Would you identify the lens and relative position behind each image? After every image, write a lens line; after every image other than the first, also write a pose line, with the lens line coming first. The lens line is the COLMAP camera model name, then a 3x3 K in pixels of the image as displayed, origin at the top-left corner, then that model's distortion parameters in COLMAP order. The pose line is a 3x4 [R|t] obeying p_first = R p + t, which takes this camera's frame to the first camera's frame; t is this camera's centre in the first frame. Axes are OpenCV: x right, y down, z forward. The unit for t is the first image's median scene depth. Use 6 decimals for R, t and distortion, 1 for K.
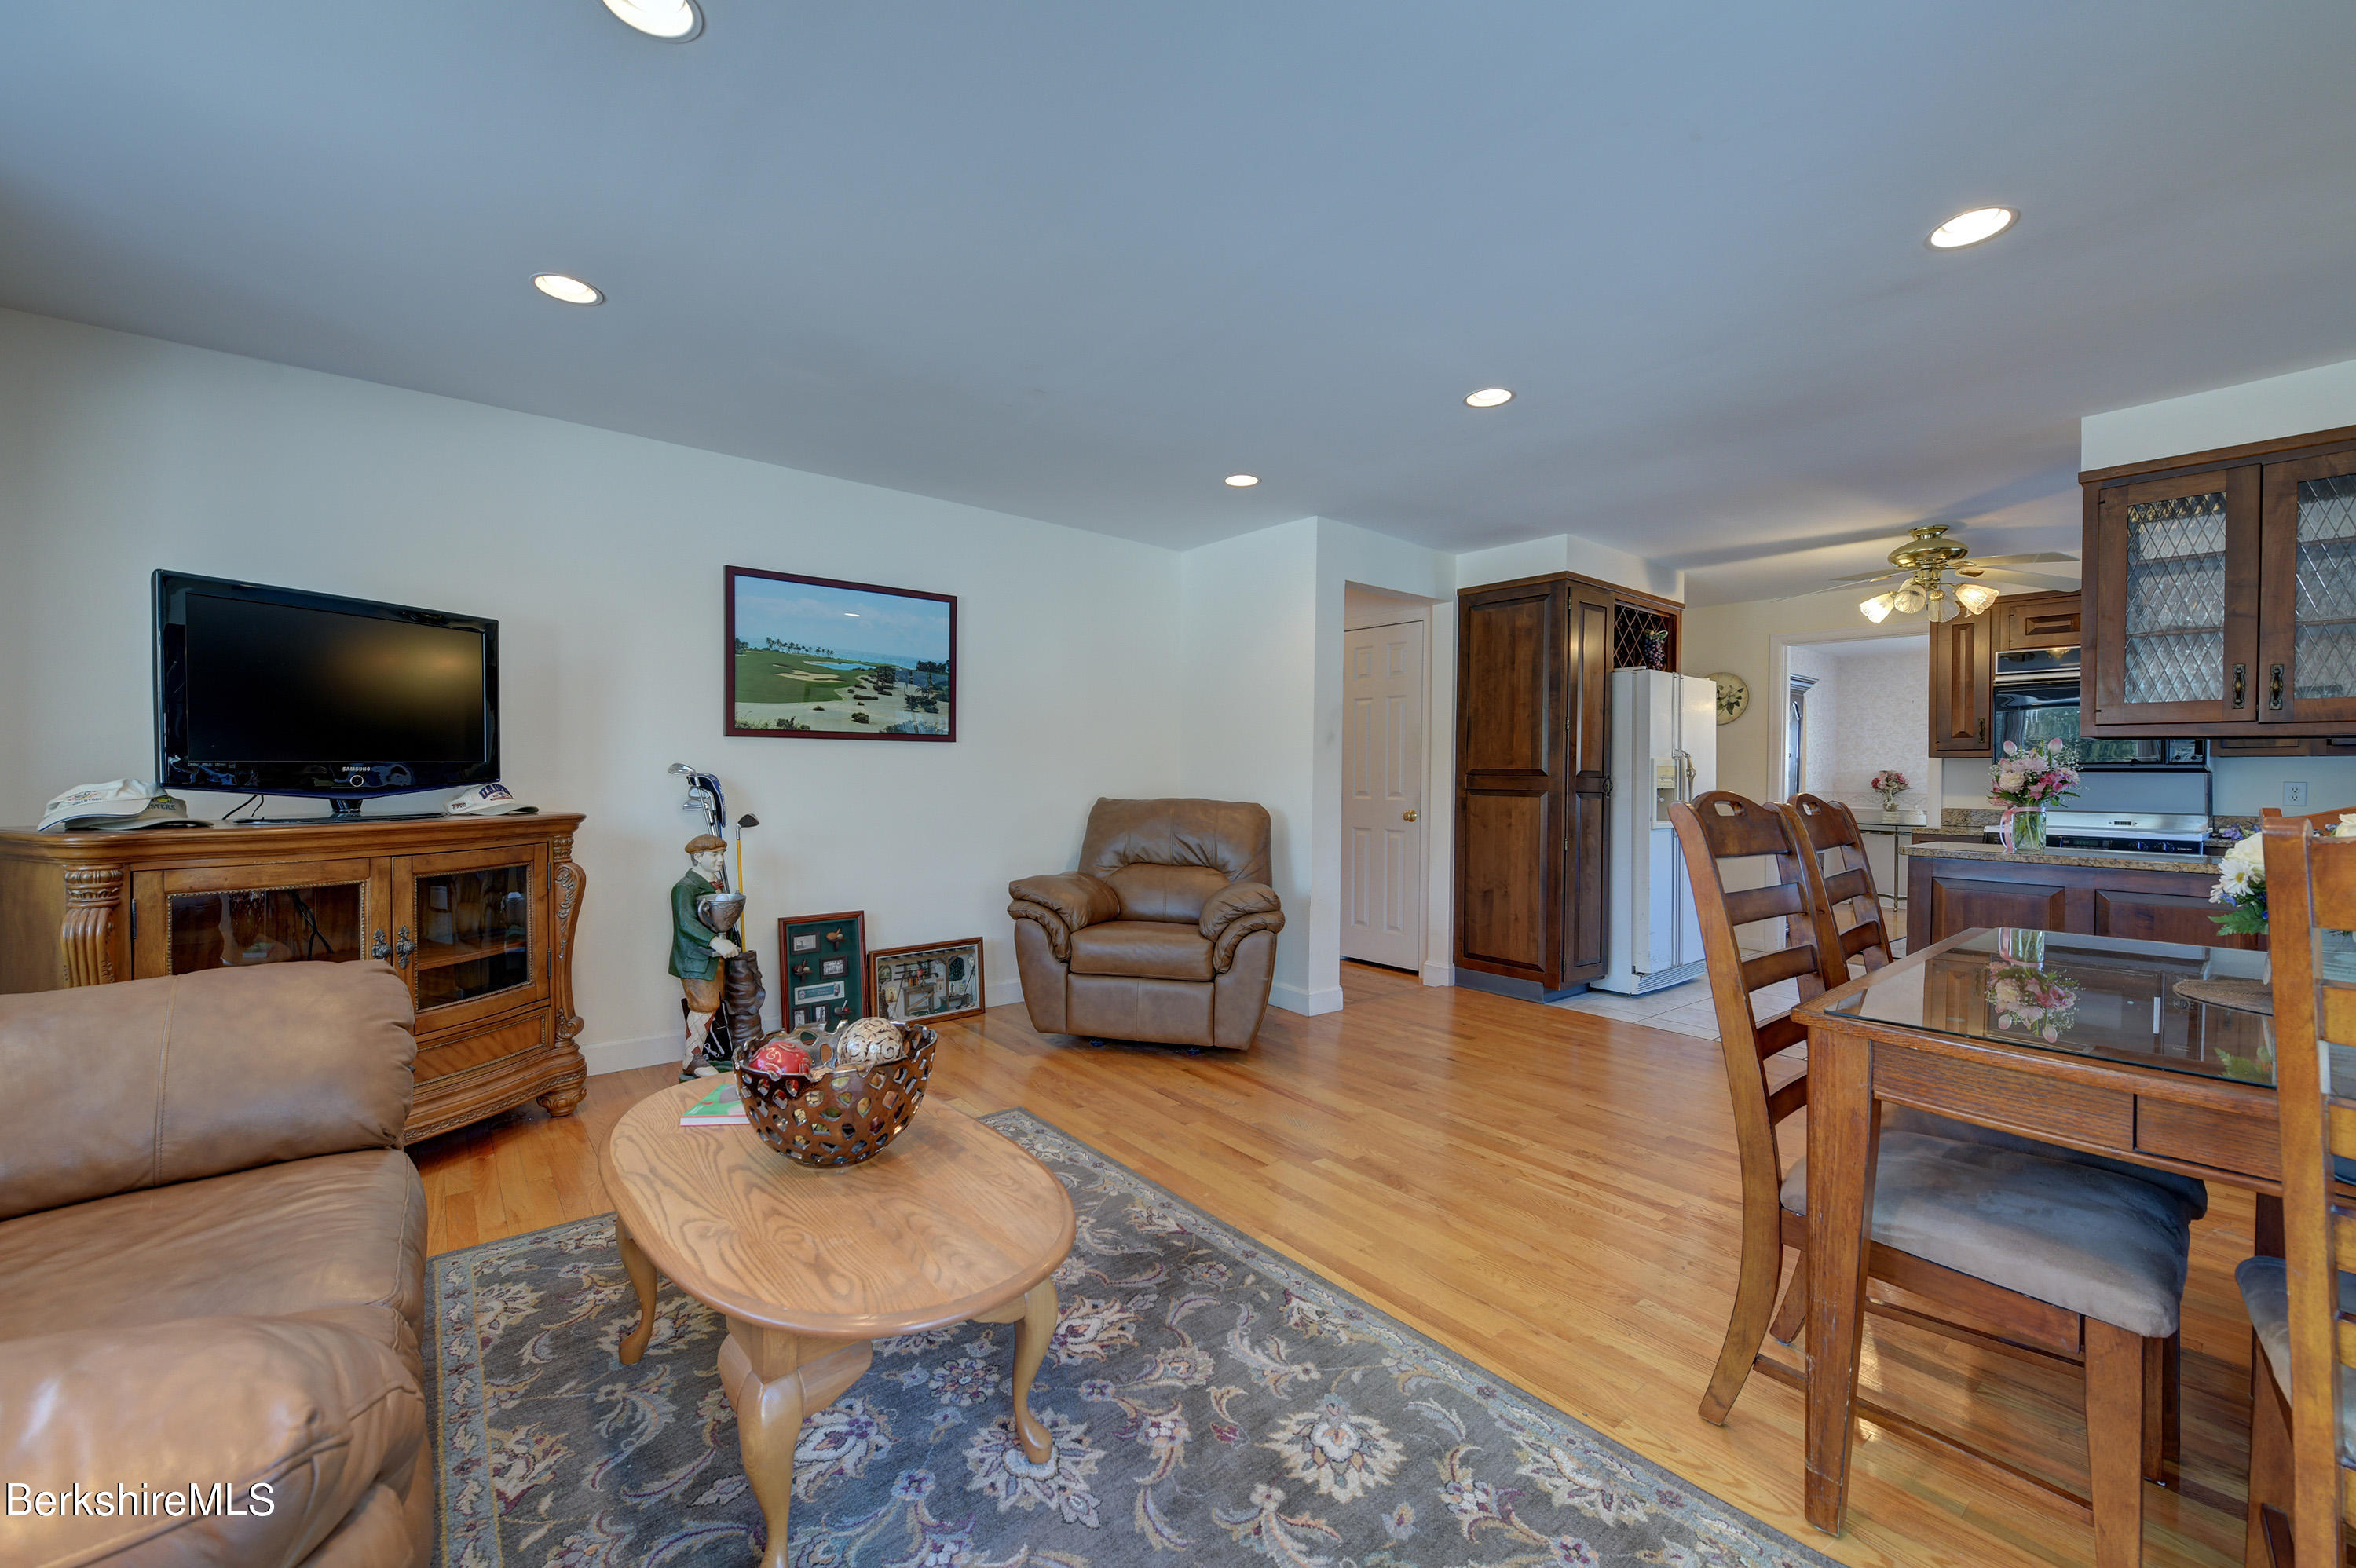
lens RADIAL K [[913.9, 0, 1187.9], [0, 913.9, 783.8], [0, 0, 1]] dist [-0.002045, -0.000079]
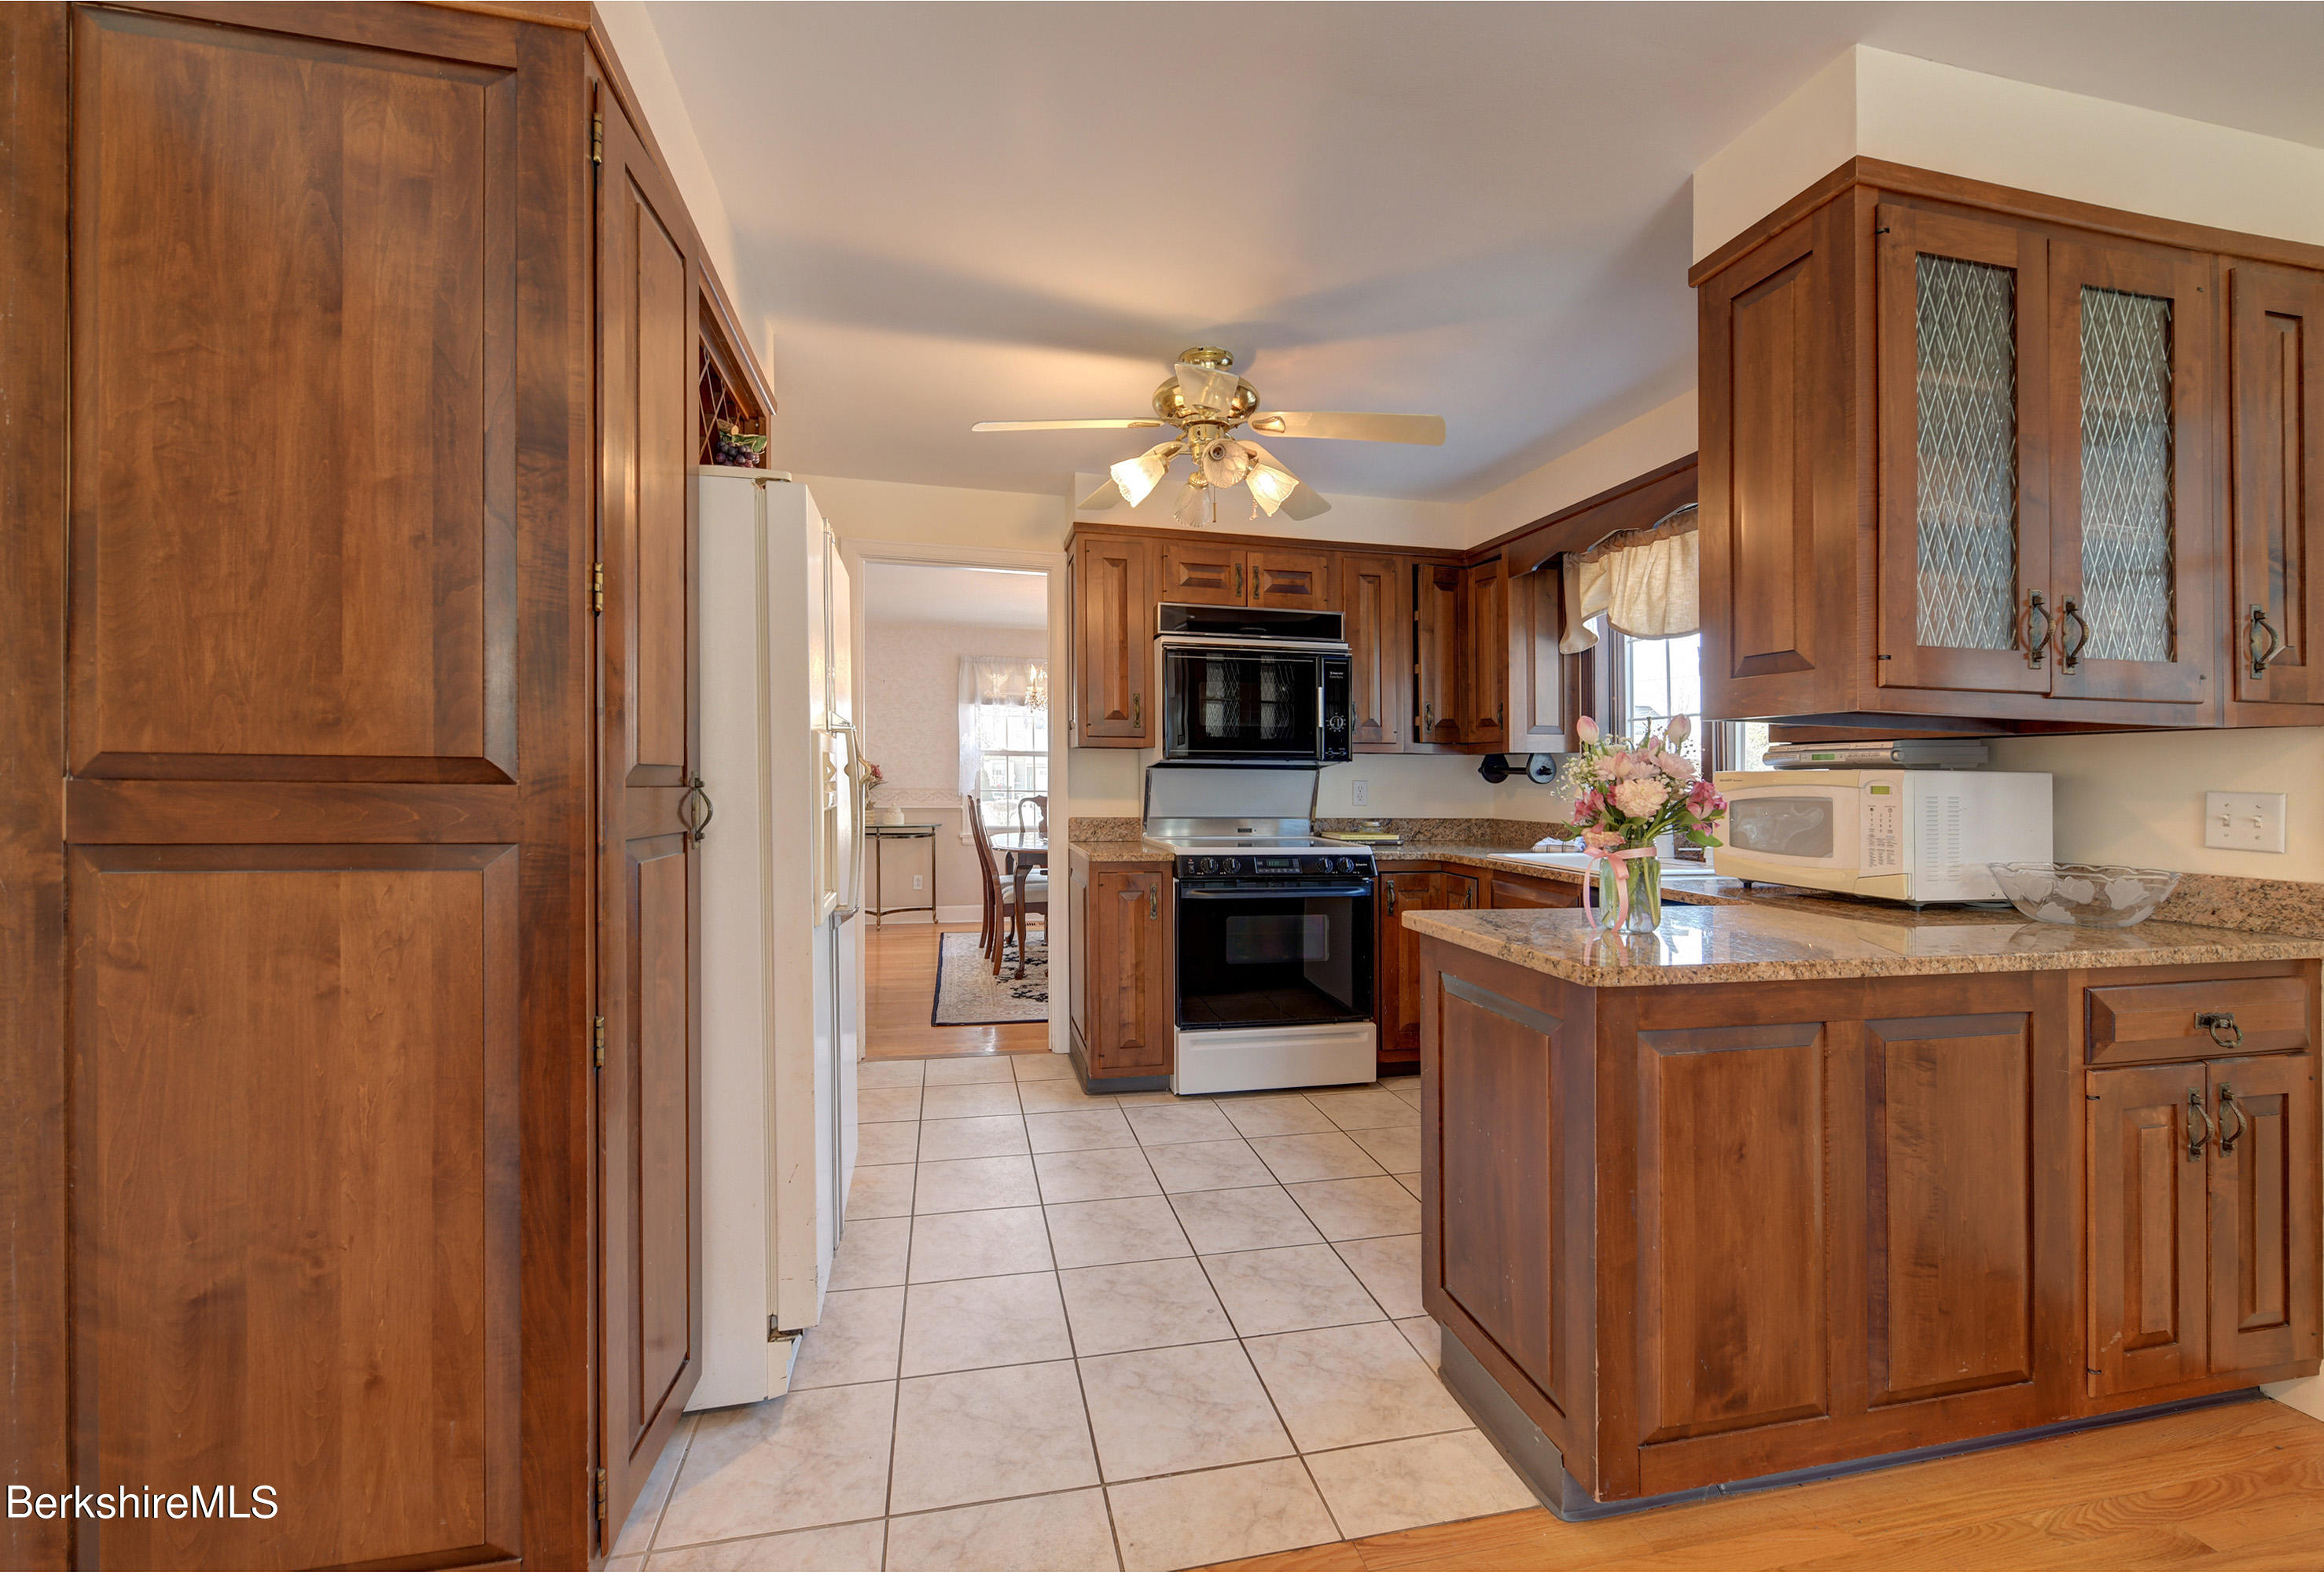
lens RADIAL K [[959.3, 0, 1170.9], [0, 959.3, 780.2], [0, 0, 1]] dist [0.000234, 0.000128]
pose [[0.452981, -0.010662, 0.891456, 0.230414], [0.015359, 0.999873, 0.004154, -0.006669], [-0.891388, 0.011811, 0.453088, 0.693055]]
